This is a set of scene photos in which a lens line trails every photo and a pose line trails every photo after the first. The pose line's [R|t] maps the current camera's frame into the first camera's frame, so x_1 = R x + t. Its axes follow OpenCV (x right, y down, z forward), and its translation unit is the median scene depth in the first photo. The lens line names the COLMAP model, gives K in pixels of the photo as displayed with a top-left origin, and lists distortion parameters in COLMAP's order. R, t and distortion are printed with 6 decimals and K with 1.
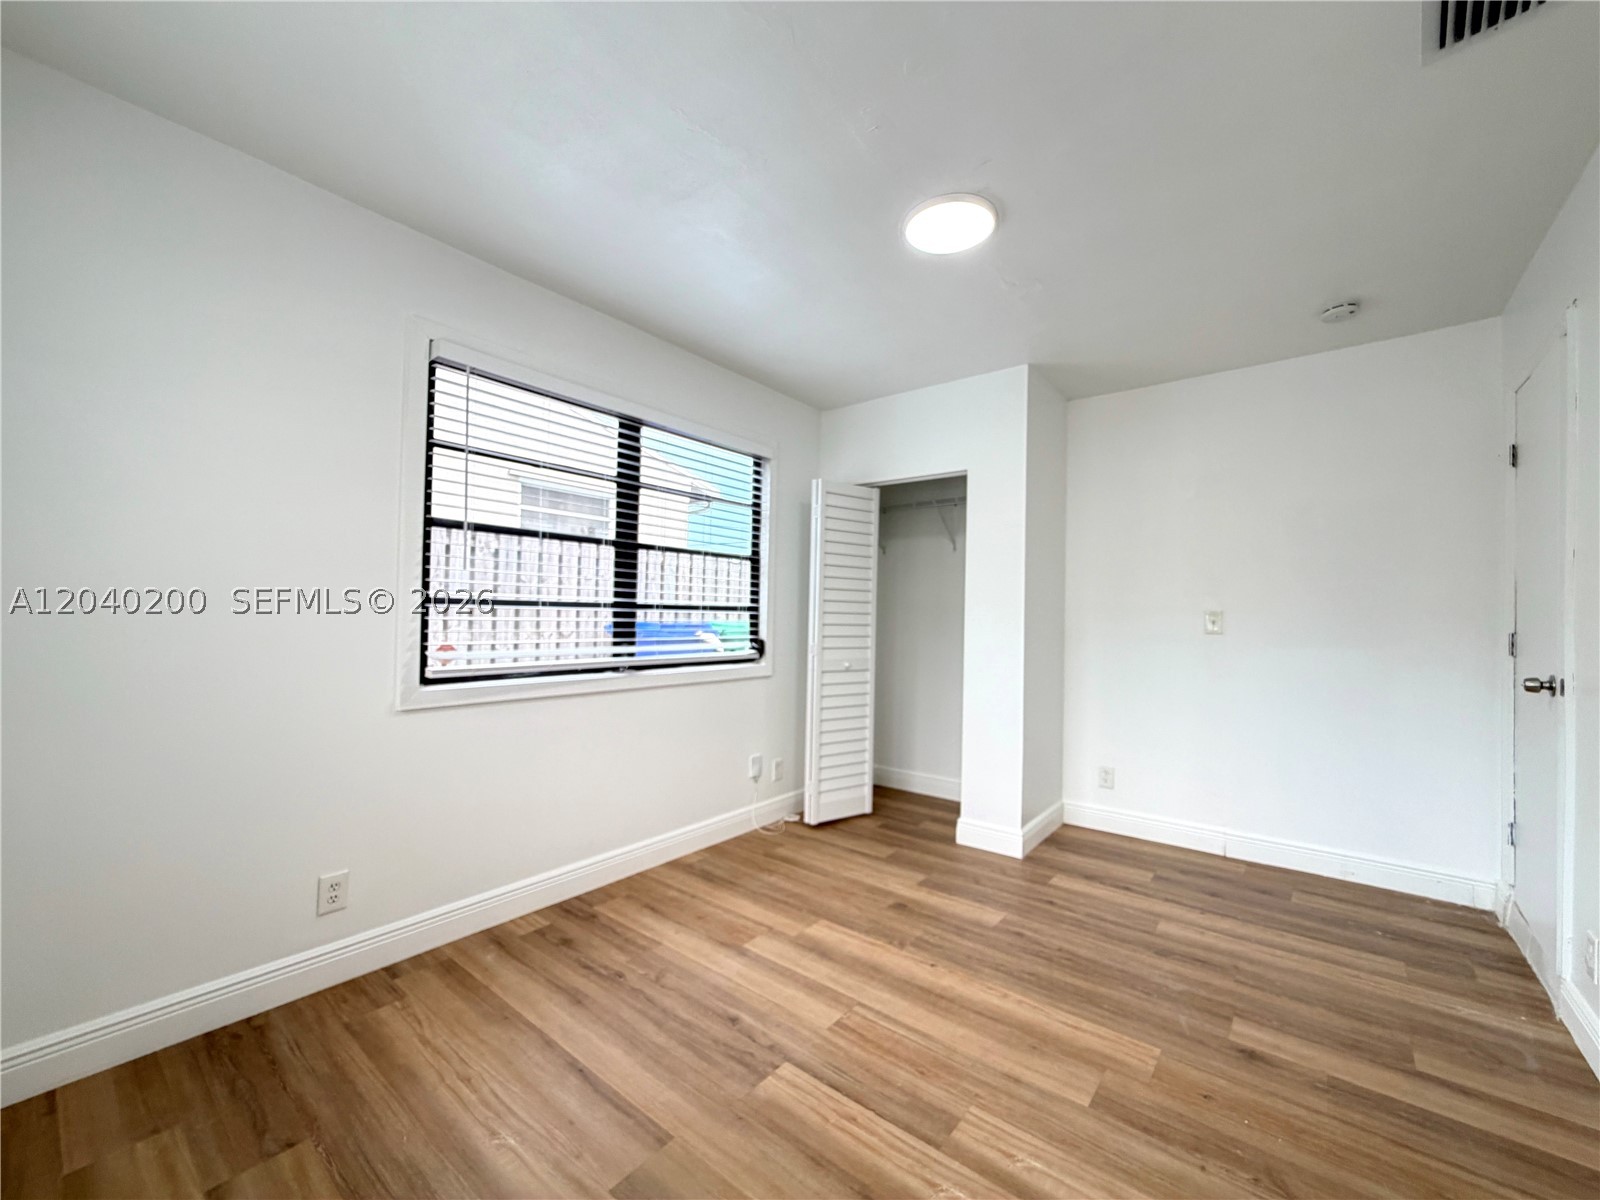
lens RADIAL K [[641.2, 0, 800.5], [0, 641.2, 603.7], [0, 0, 1]] dist [-0.000851, 0.000203]
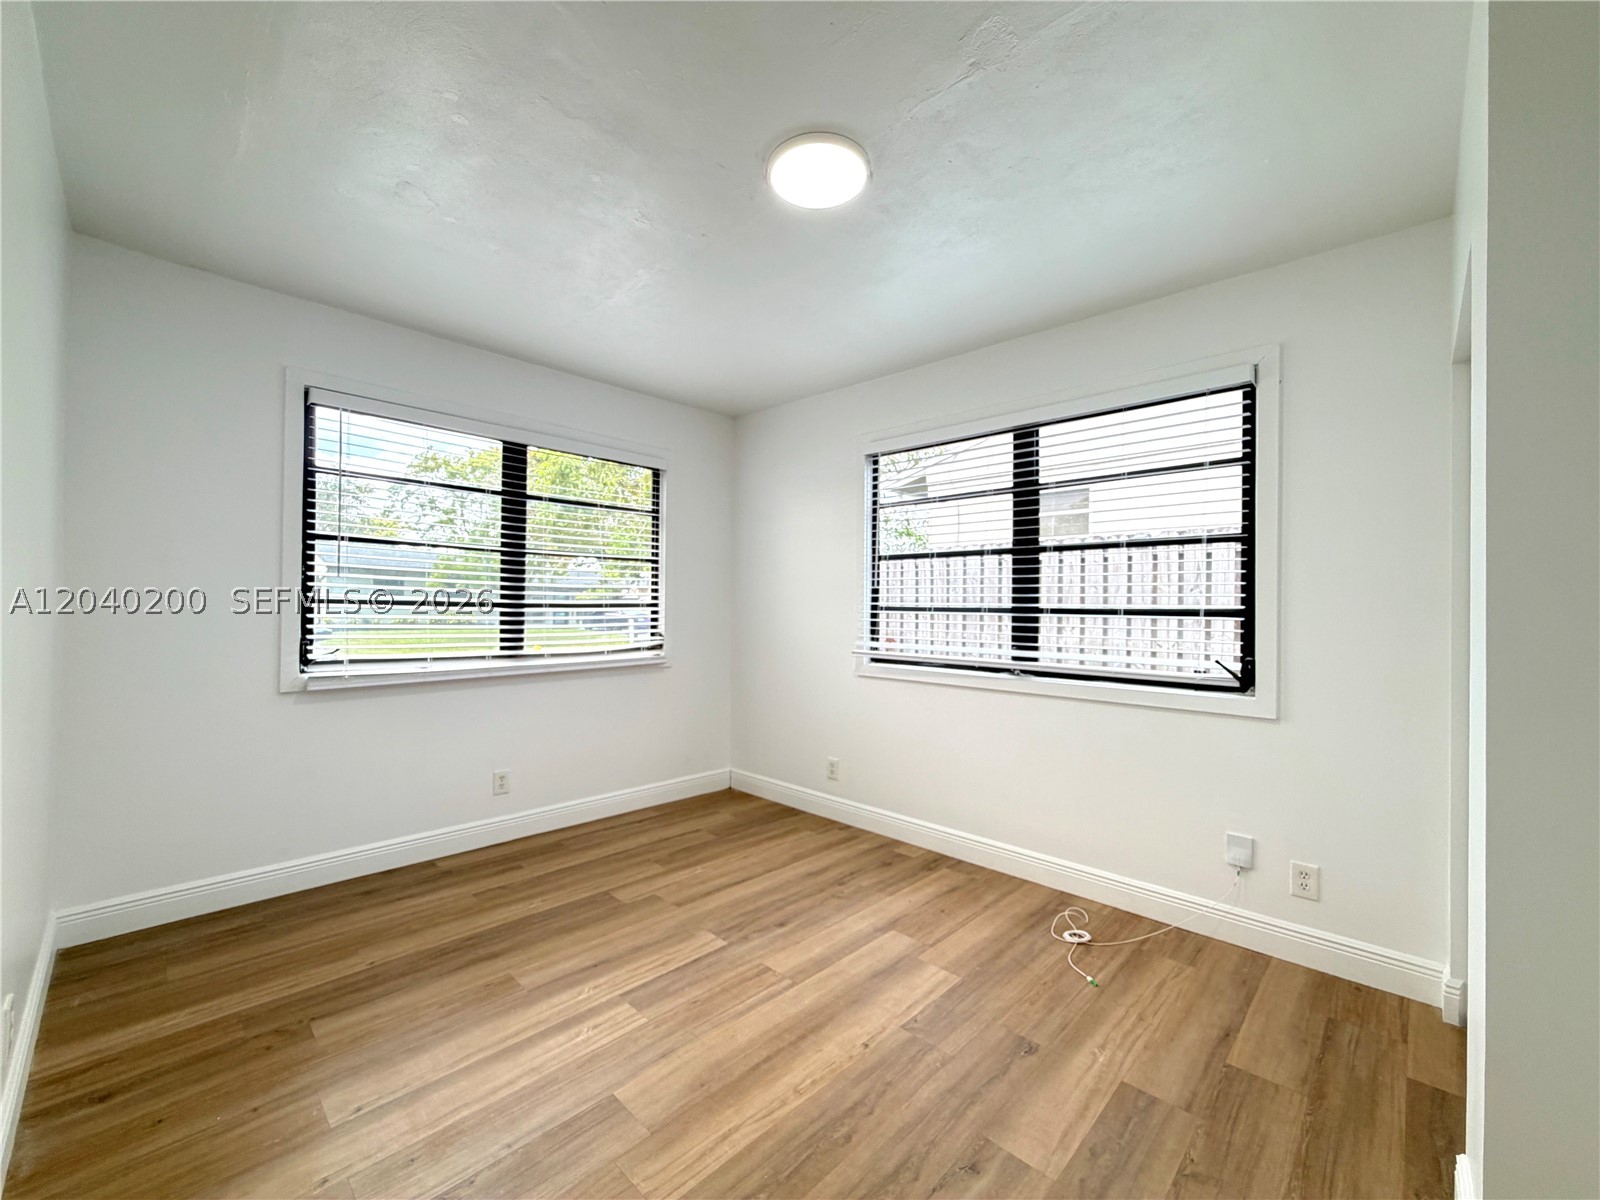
lens RADIAL K [[641.2, 0, 800.5], [0, 641.2, 603.7], [0, 0, 1]] dist [-0.000851, 0.000203]
pose [[-0.085393, -0.026259, -0.996001, 0.917676], [0.000950, 0.999650, -0.026437, 0.022126], [0.996347, -0.003204, -0.085338, 0.873357]]
